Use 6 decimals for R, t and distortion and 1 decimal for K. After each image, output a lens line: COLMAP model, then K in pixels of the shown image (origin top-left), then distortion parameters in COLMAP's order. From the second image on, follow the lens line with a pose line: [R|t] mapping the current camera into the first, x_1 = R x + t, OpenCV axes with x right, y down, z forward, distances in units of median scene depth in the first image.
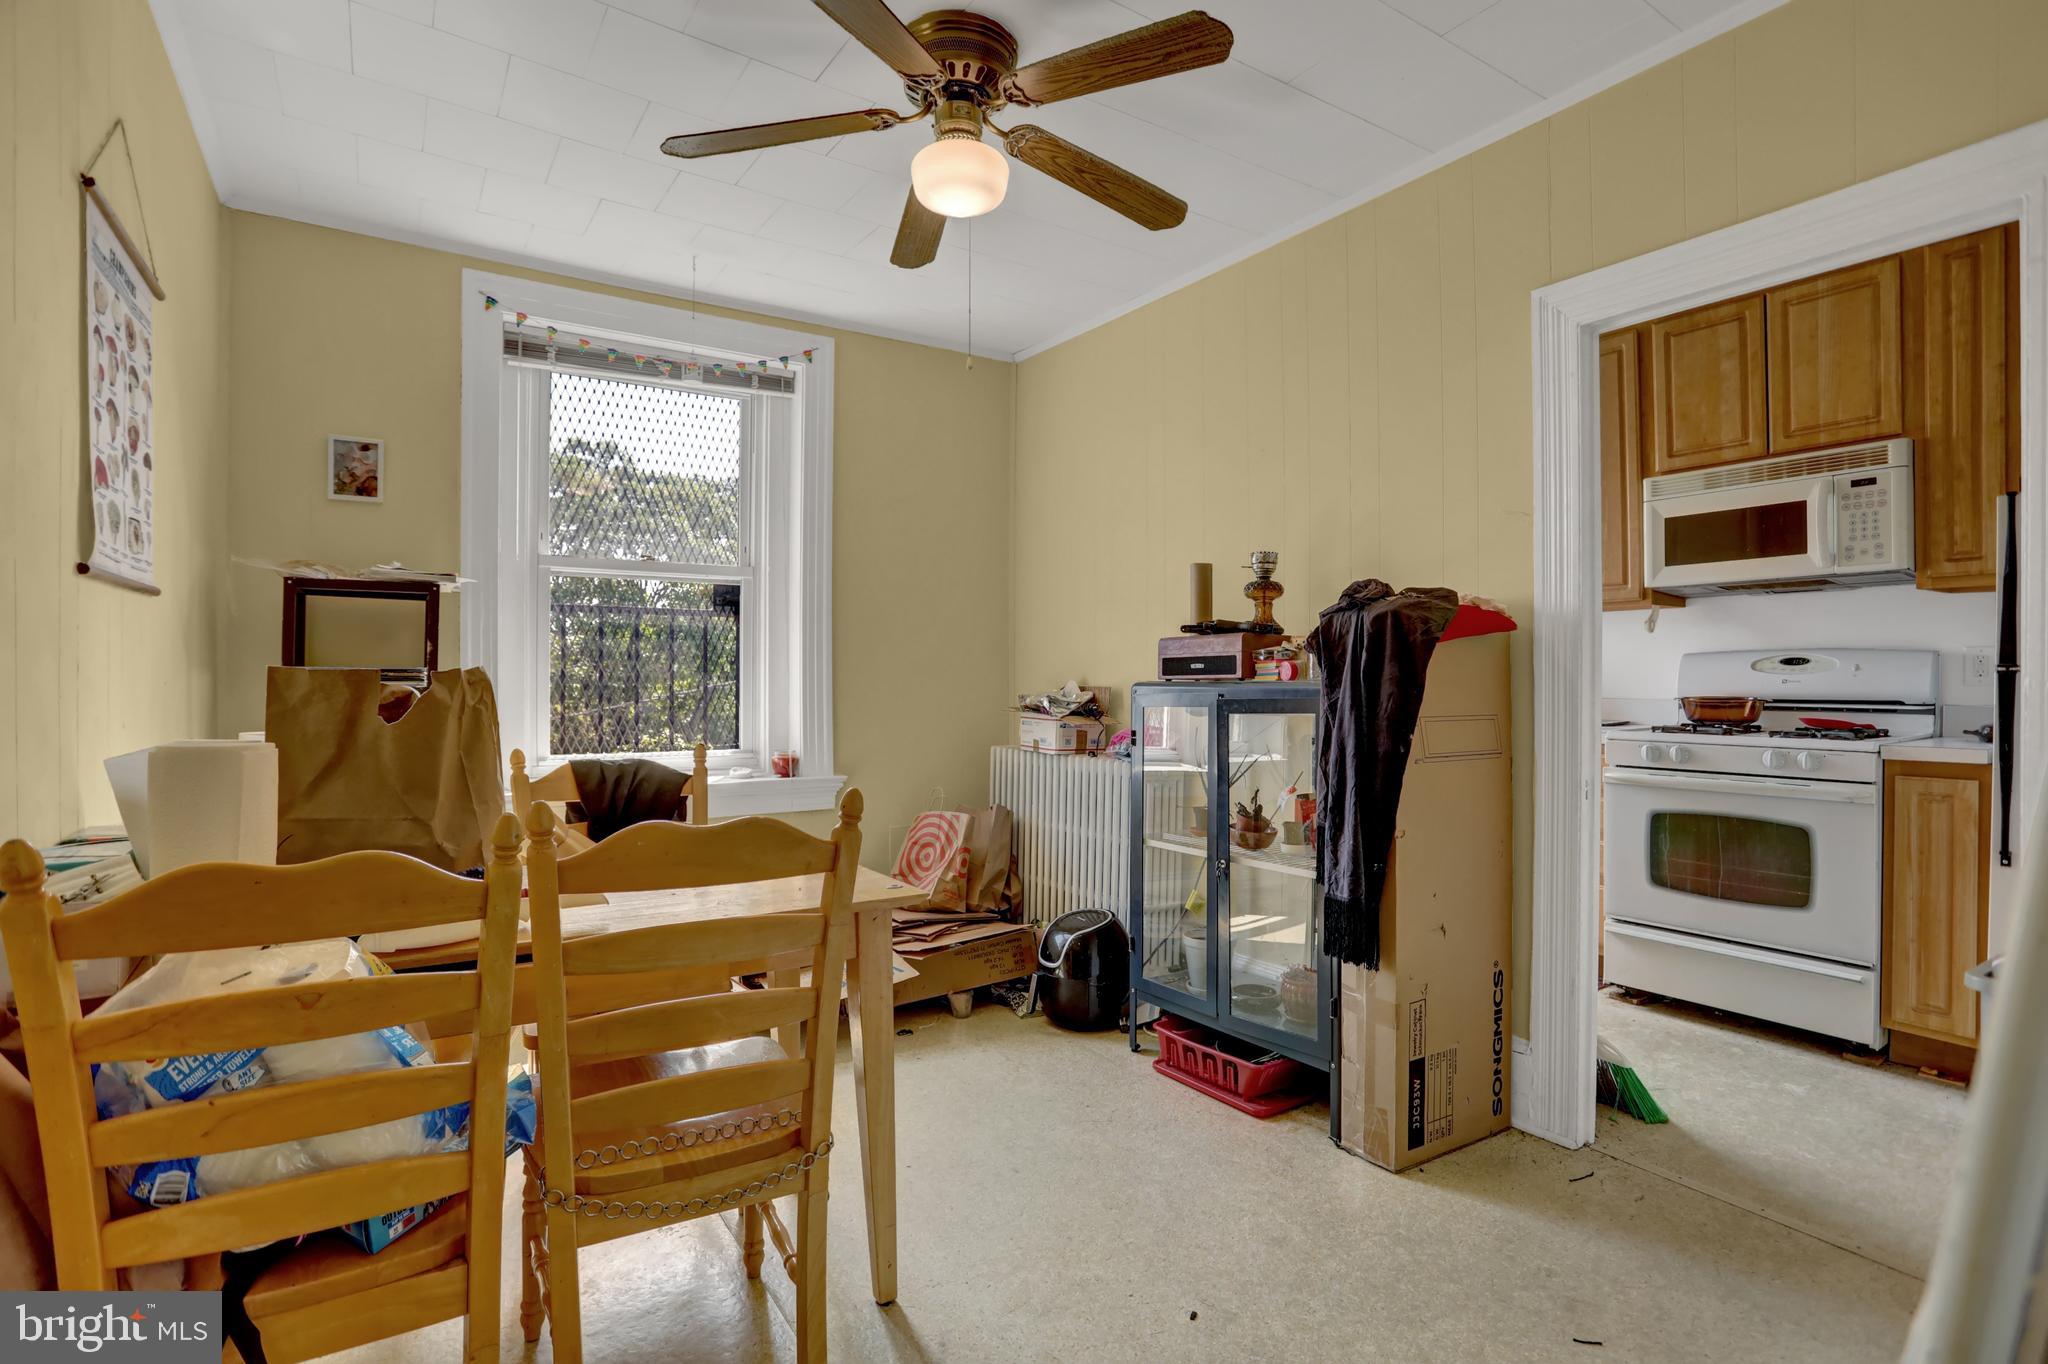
lens RADIAL K [[984.8, 0, 1021.1], [0, 984.8, 682.0], [0, 0, 1]] dist [-0.052337, 0.017446]
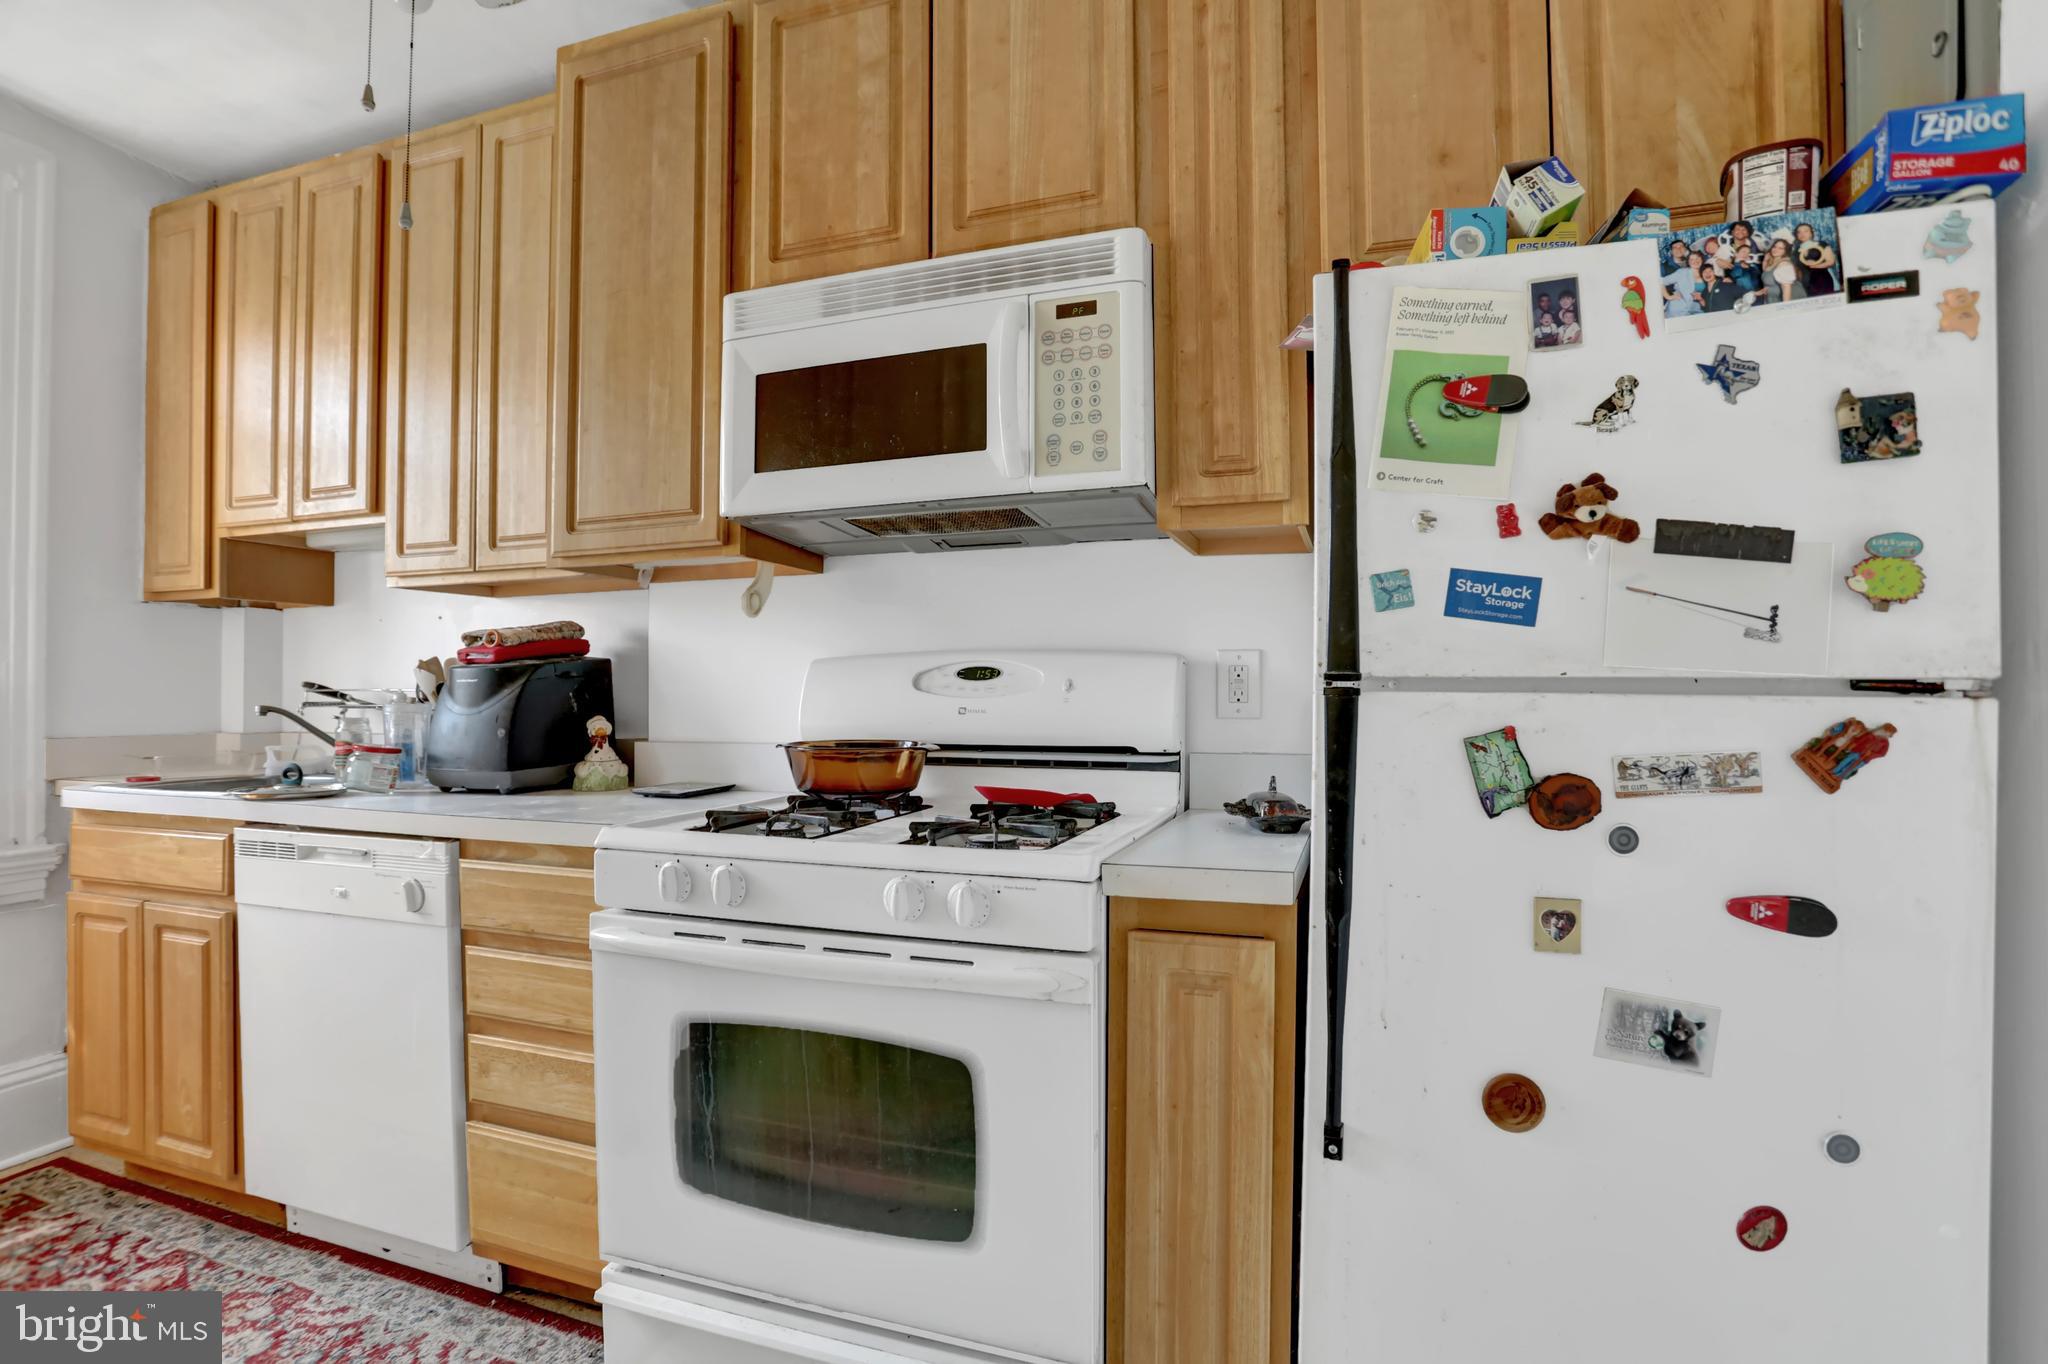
lens RADIAL K [[984.8, 0, 1029.2], [0, 984.8, 702.1], [0, 0, 1]] dist [-0.052337, 0.017446]
pose [[0.793012, 0.000274, 0.609206, 0.553772], [0.001555, 0.999996, -0.002474, -0.004468], [-0.609204, 0.002909, 0.793009, 0.612059]]
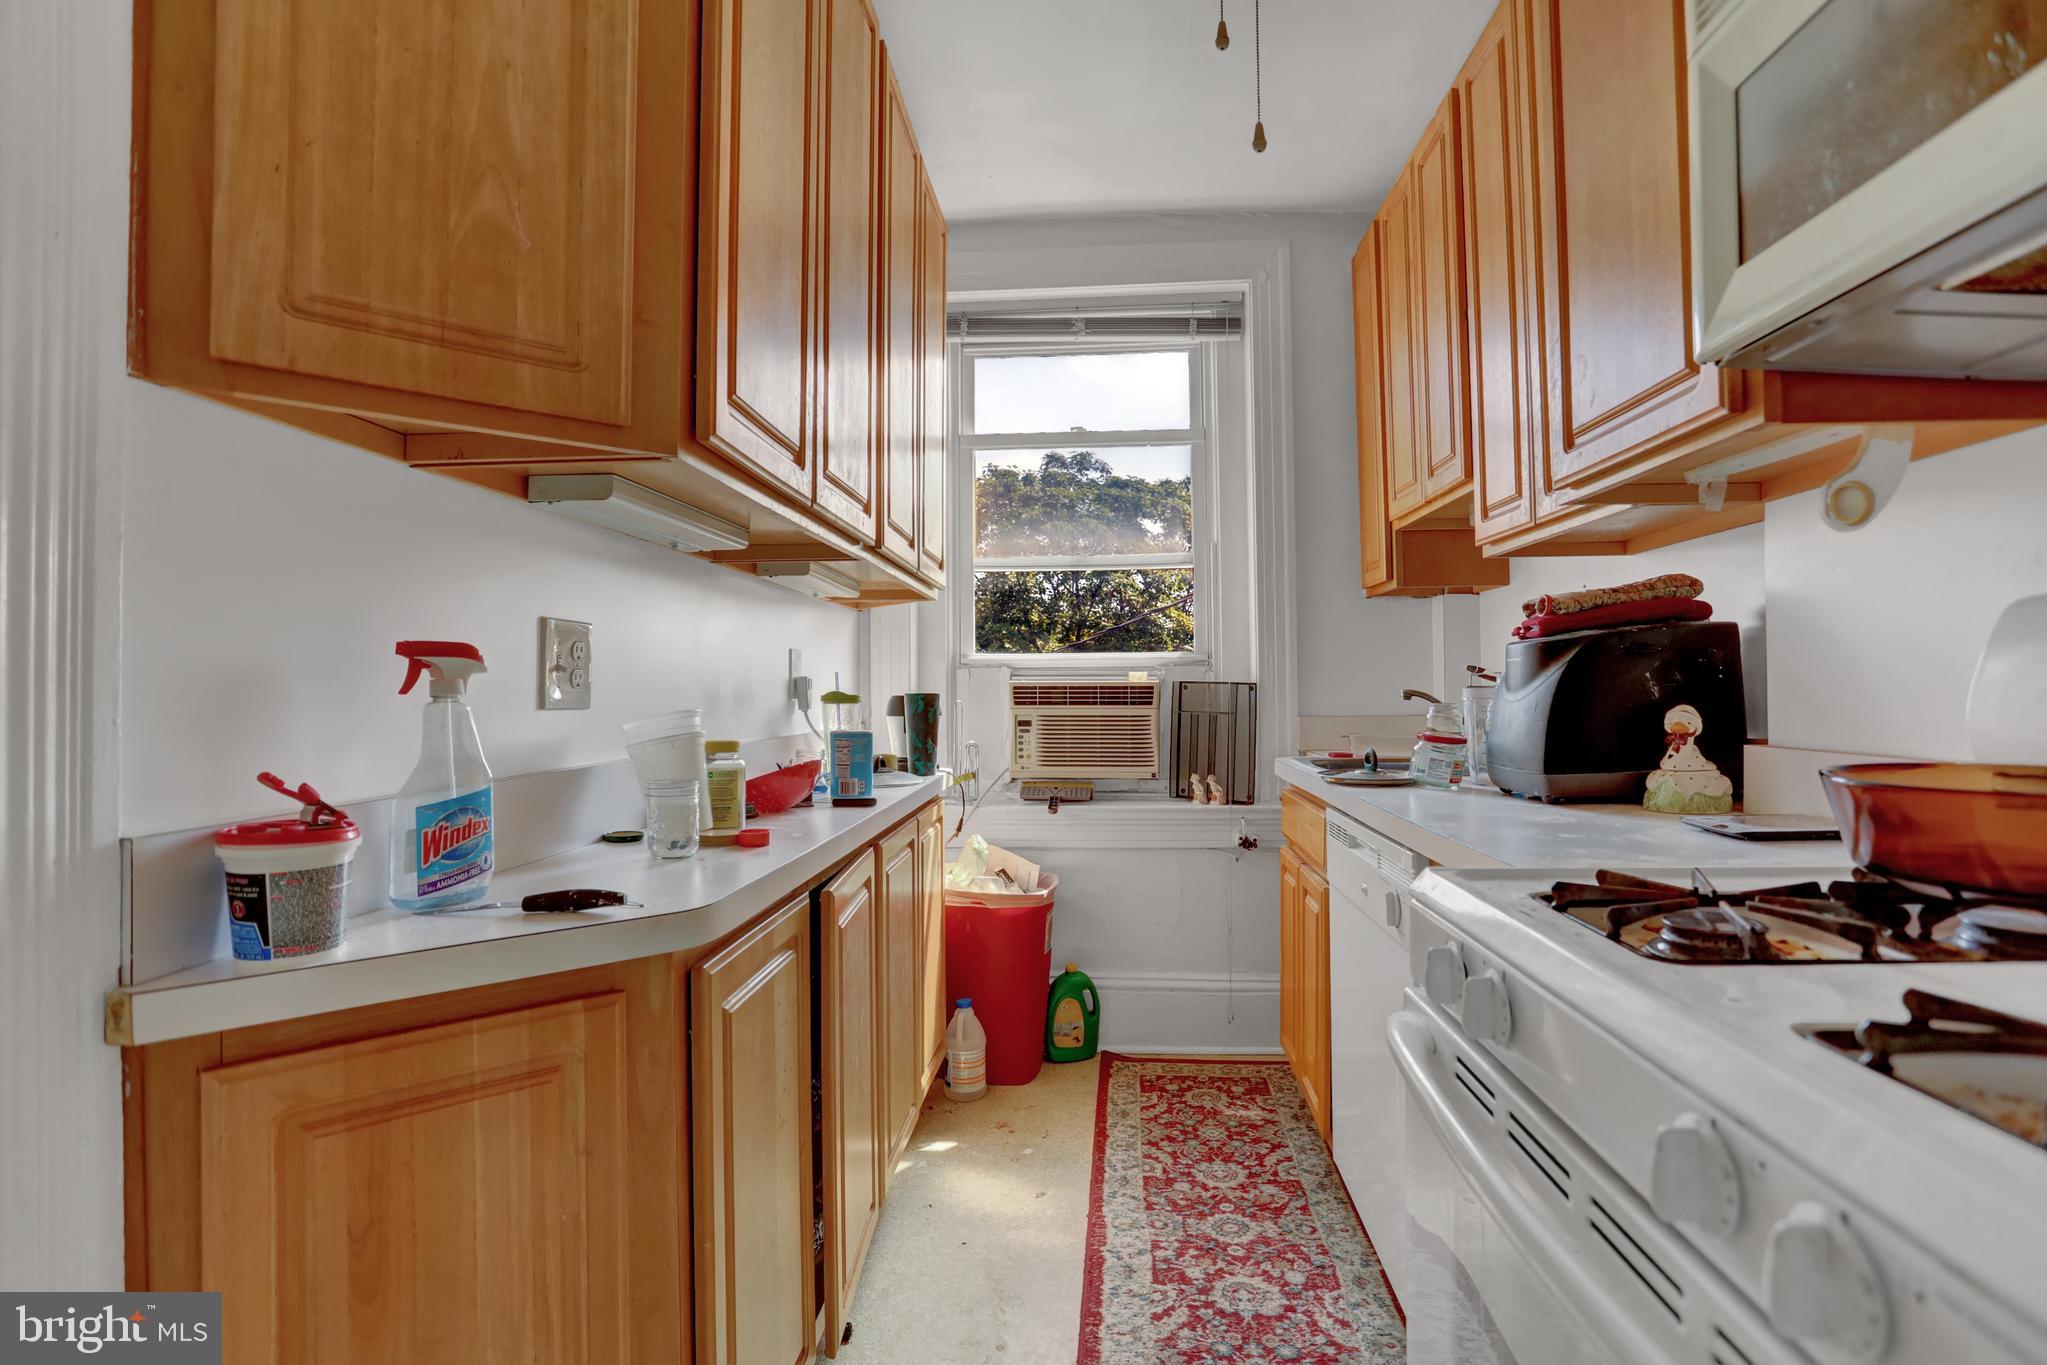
lens RADIAL K [[984.3, 0, 1015.3], [0, 984.3, 690.3], [0, 0, 1]] dist [-0.052337, 0.017446]
pose [[0.792890, -0.000651, -0.609364, 0.776105], [0.000656, 1.000000, -0.000215, -0.004398], [0.609364, -0.000229, 0.792890, 0.777230]]
